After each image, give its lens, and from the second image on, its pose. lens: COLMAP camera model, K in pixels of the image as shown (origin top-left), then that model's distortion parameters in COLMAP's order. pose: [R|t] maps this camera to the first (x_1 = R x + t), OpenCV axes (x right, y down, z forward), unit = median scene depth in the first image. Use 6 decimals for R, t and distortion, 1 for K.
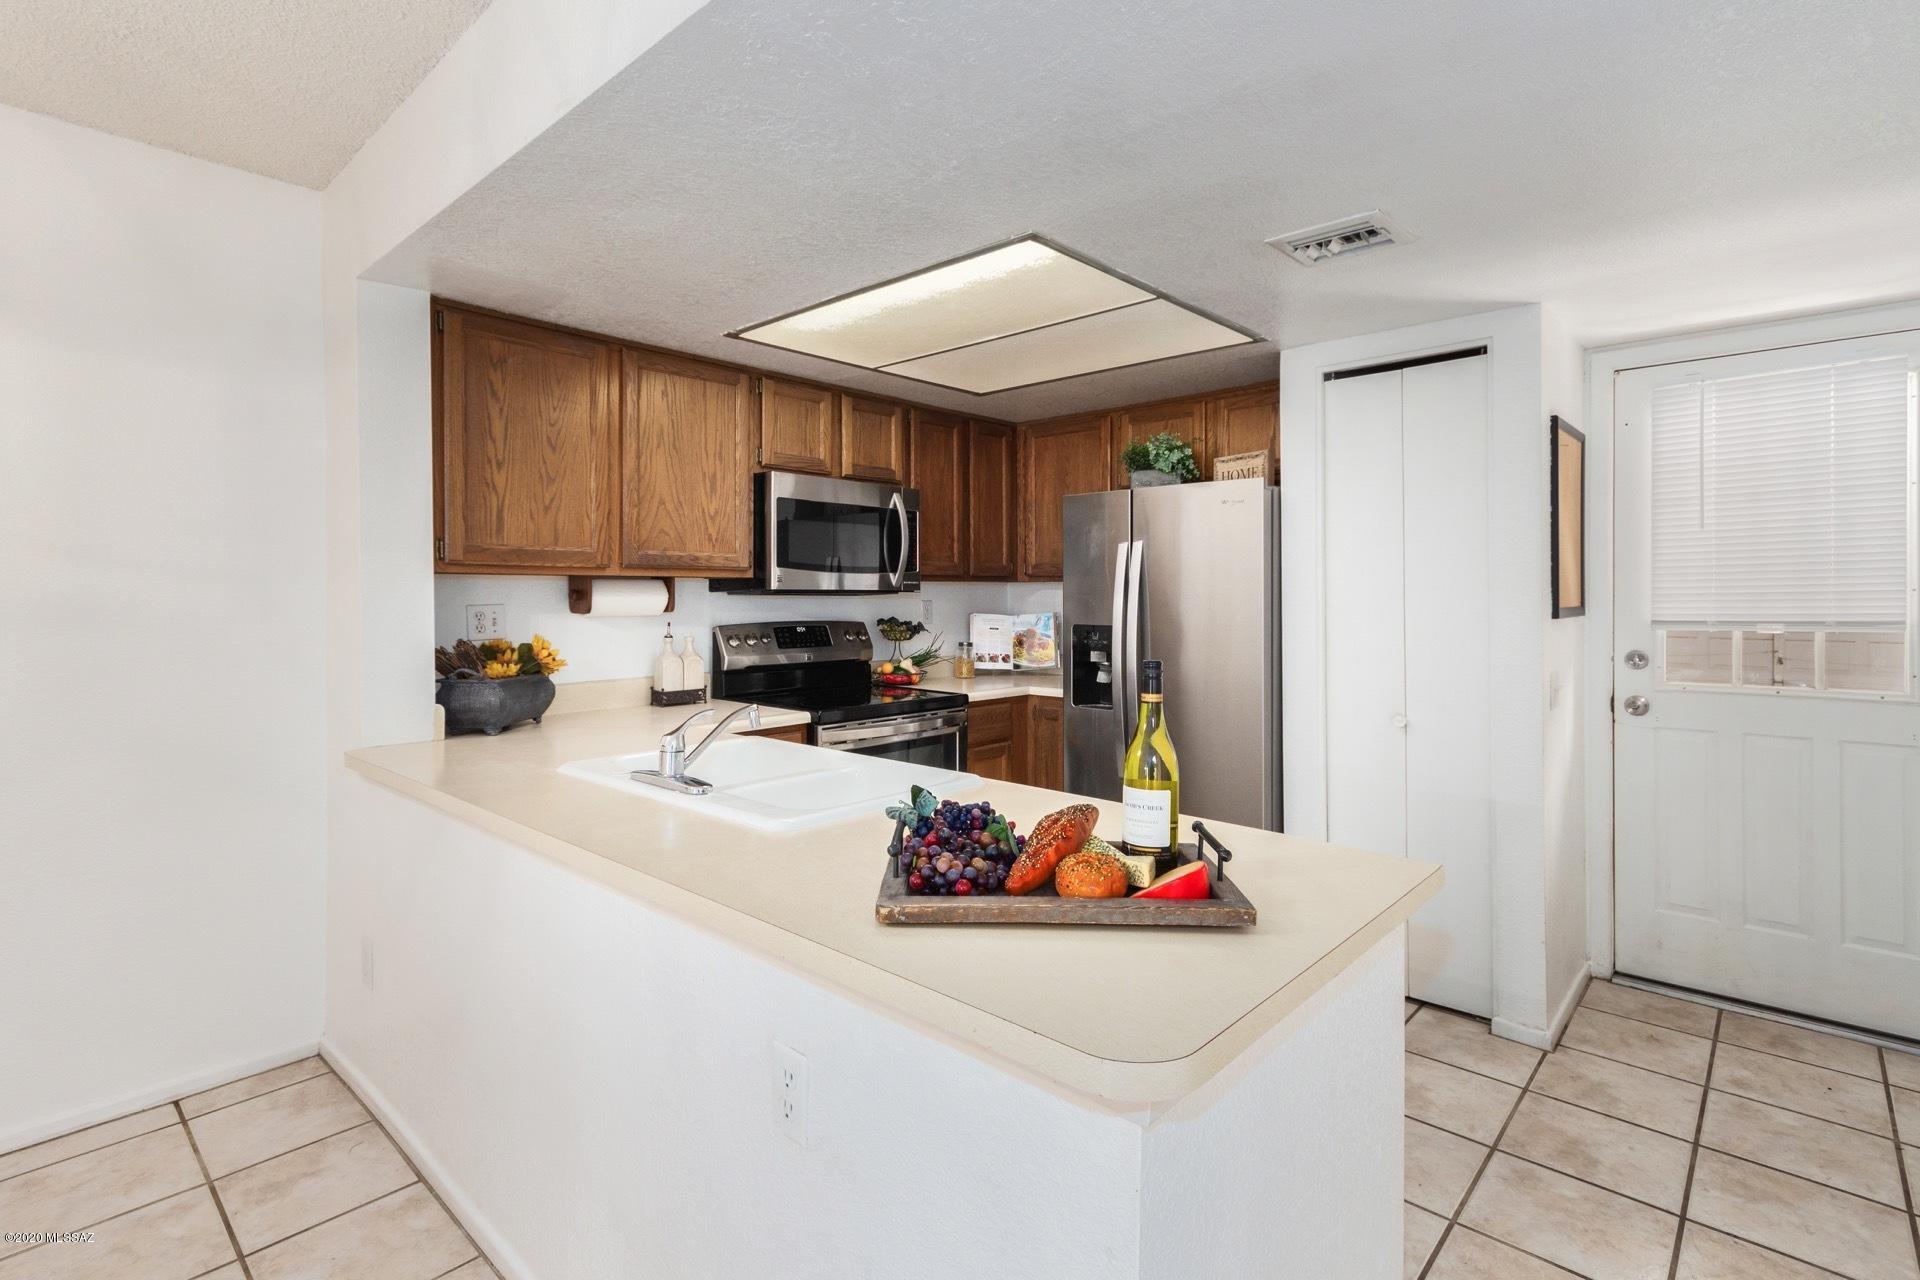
lens RADIAL K [[913.0, 0, 940.4], [0, 913.0, 594.6], [0, 0, 1]] dist [0.013568, -0.000137]
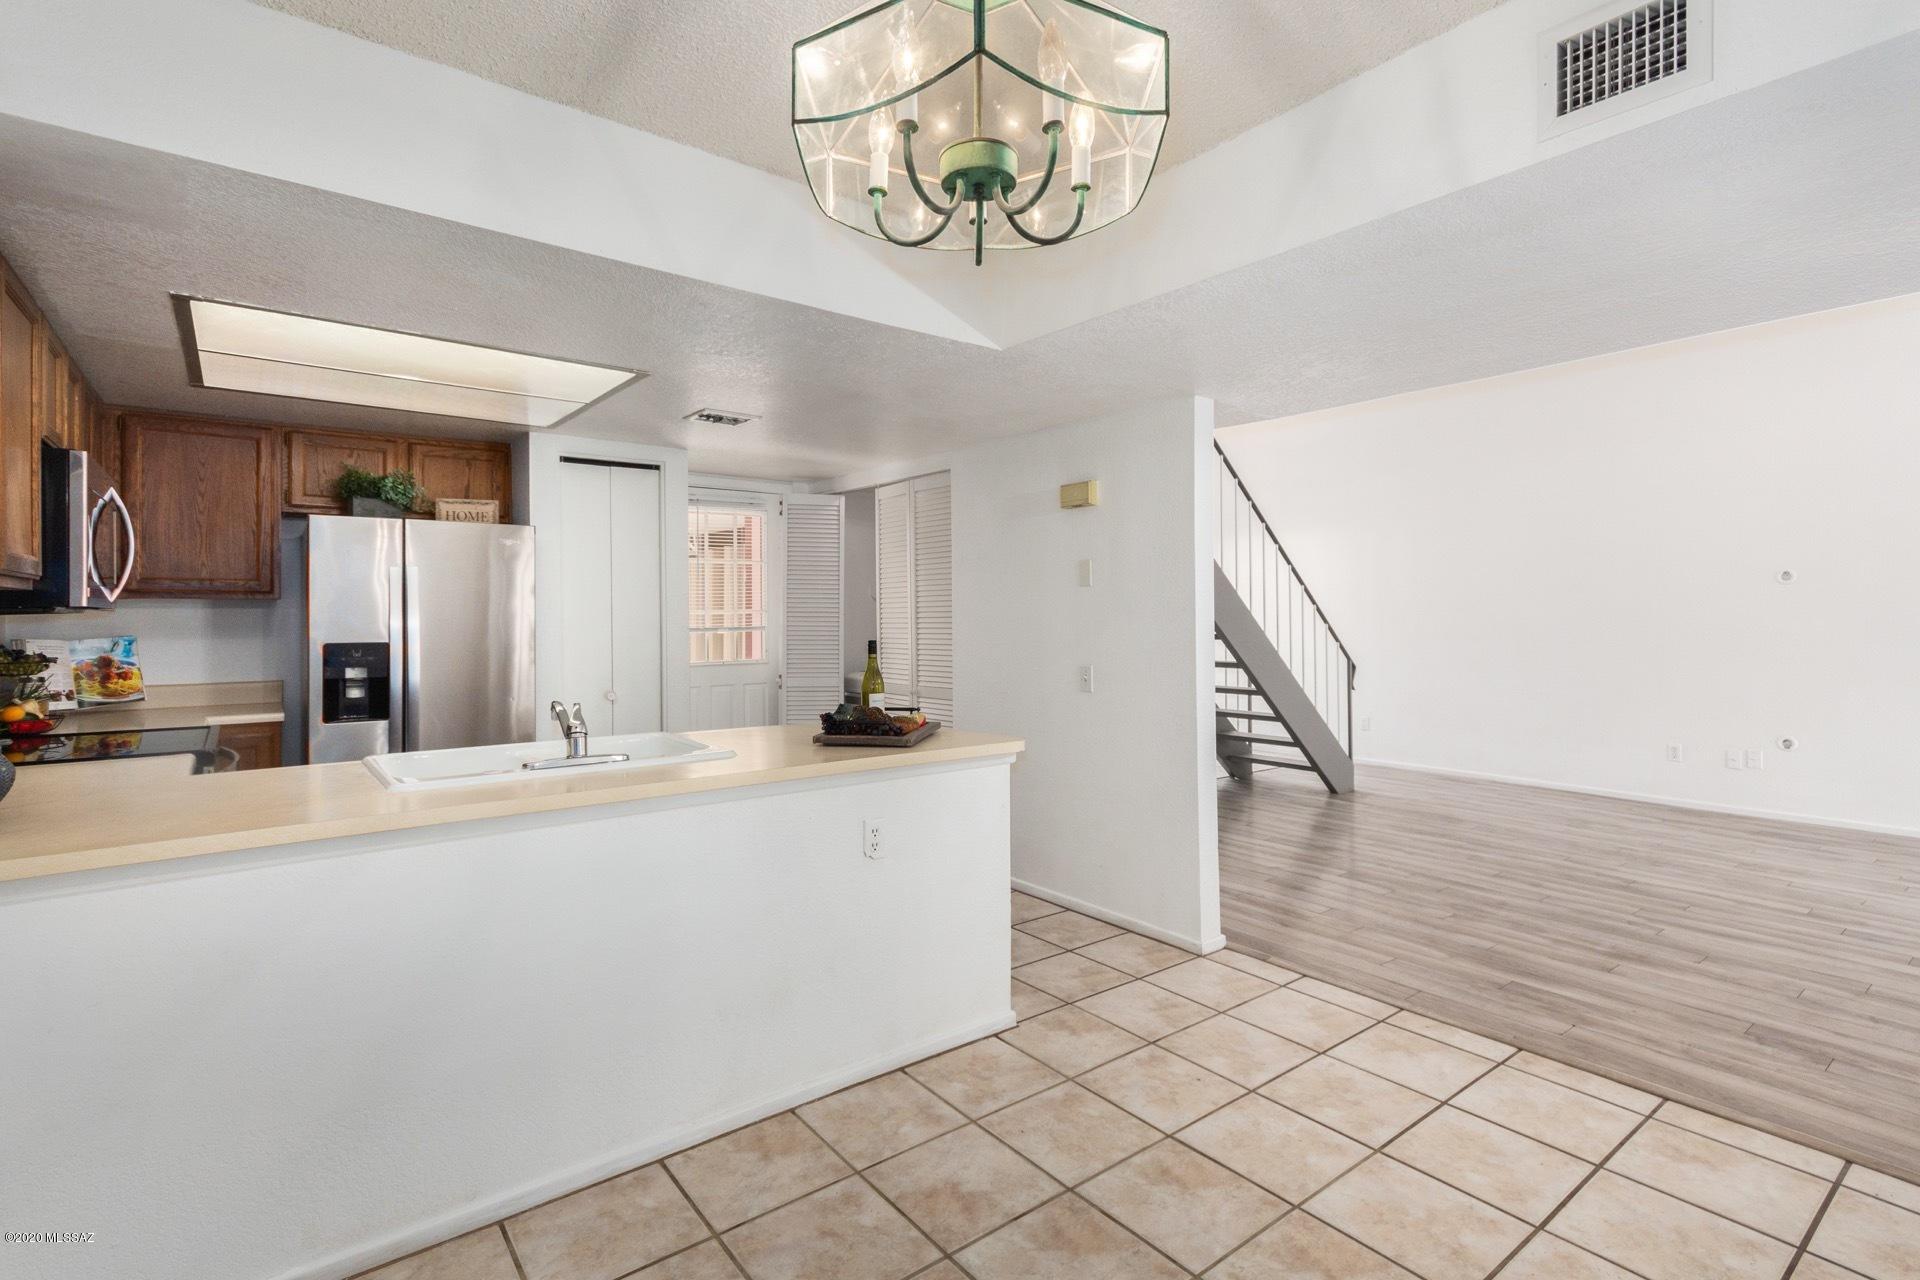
lens RADIAL K [[904.6, 0, 963.1], [0, 904.6, 617.7], [0, 0, 1]] dist [0.012333, -0.000555]
pose [[0.161571, -0.001382, 0.986860, -0.827452], [0.001982, 0.999997, 0.001076, 0.005608], [-0.986859, 0.001782, 0.161574, 0.162727]]
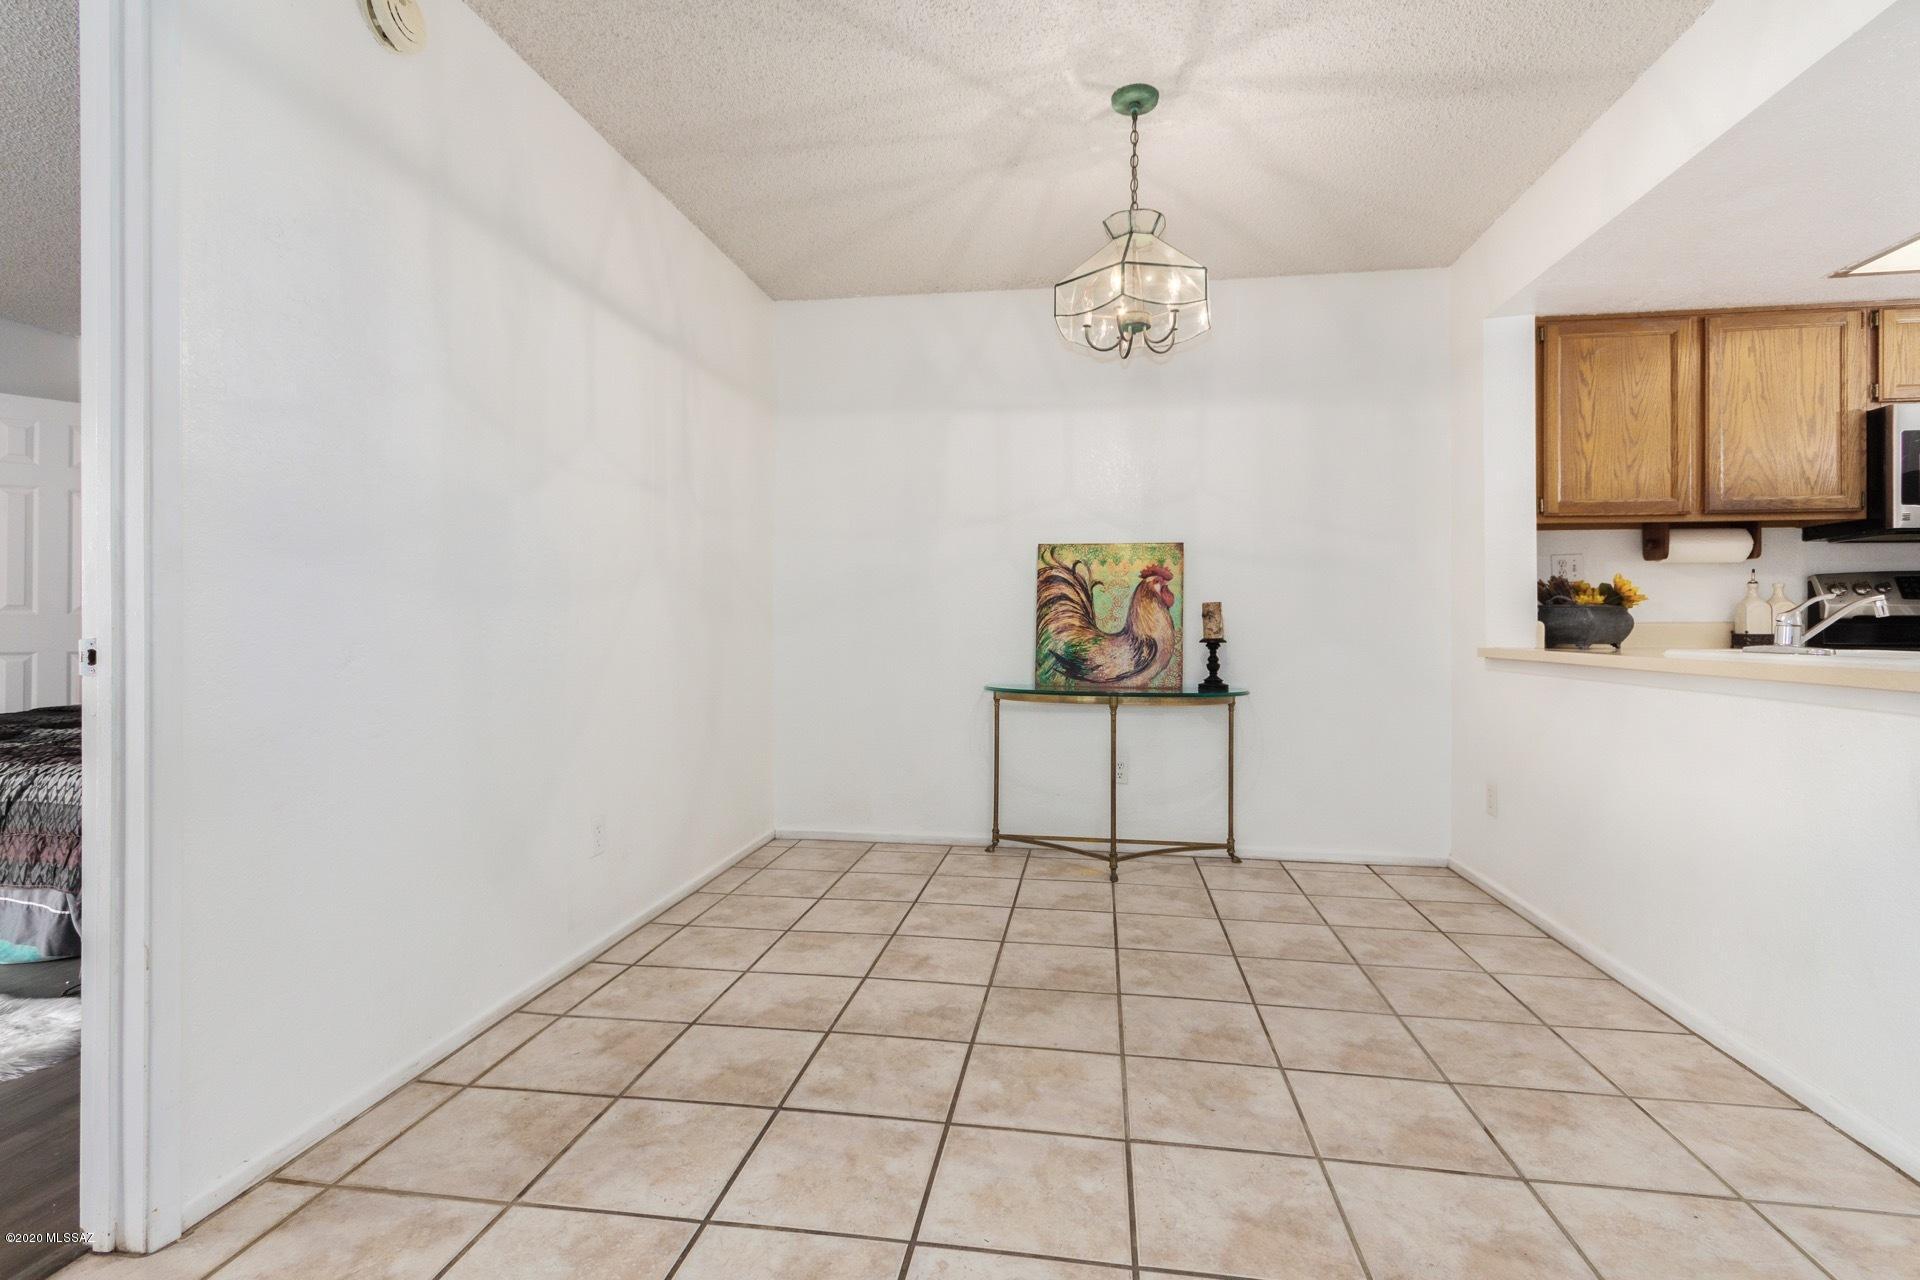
lens RADIAL K [[904.6, 0, 963.1], [0, 904.6, 617.7], [0, 0, 1]] dist [0.012333, -0.000555]
pose [[0.568636, -0.003655, -0.822581, 0.049514], [-0.003605, 0.999969, -0.006936, 0.100623], [0.822581, 0.006910, 0.568606, -0.350060]]
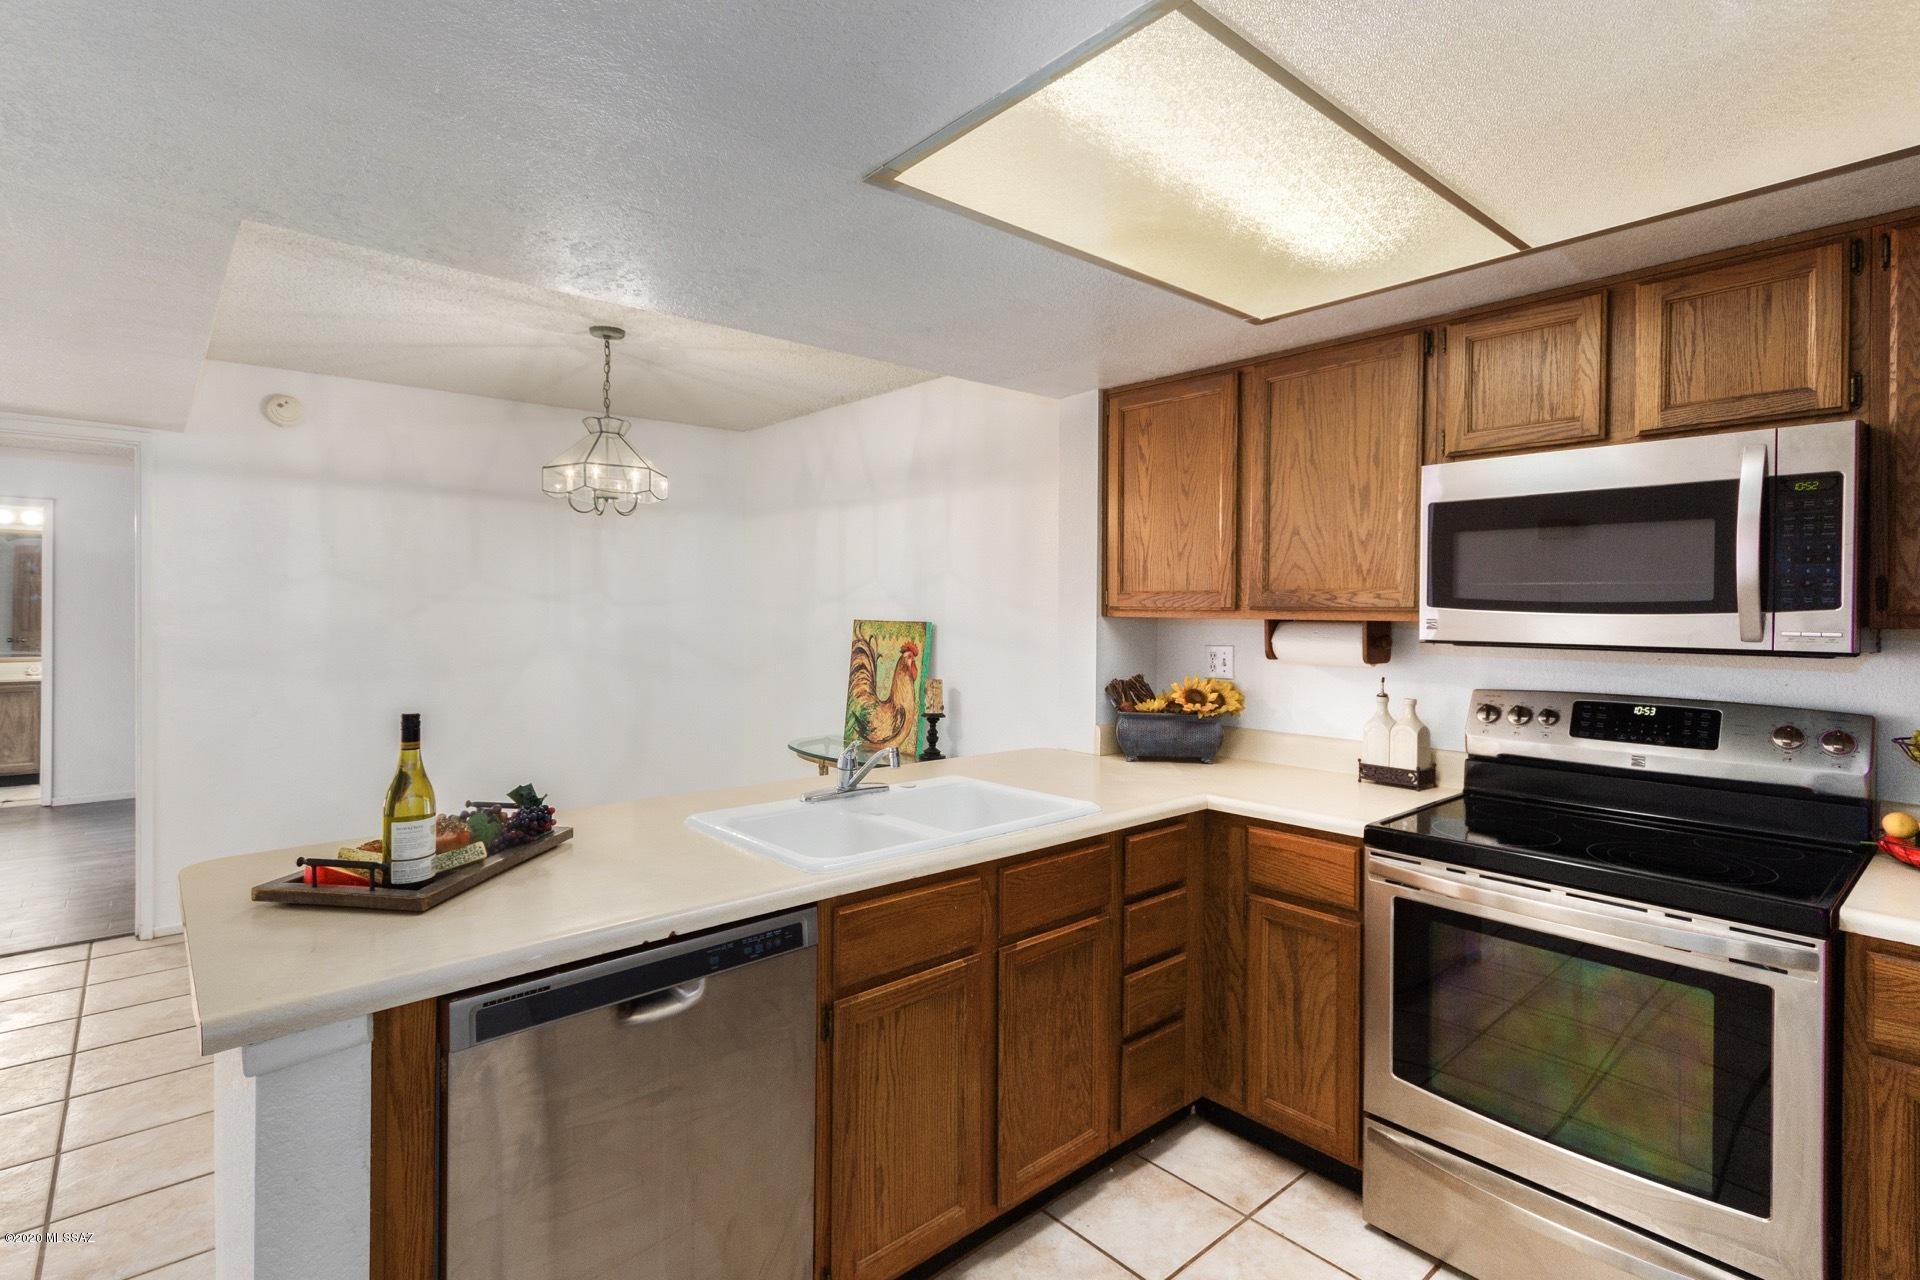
lens RADIAL K [[940.1, 0, 960.0], [0, 940.1, 640.0], [0, 0, 1]] dist [-0.002387, -0.000340]
pose [[-0.102060, 0.032849, -0.994236, 0.565014], [-0.007260, 0.999403, 0.033765, -0.027490], [0.994752, 0.010664, -0.101760, 0.750658]]
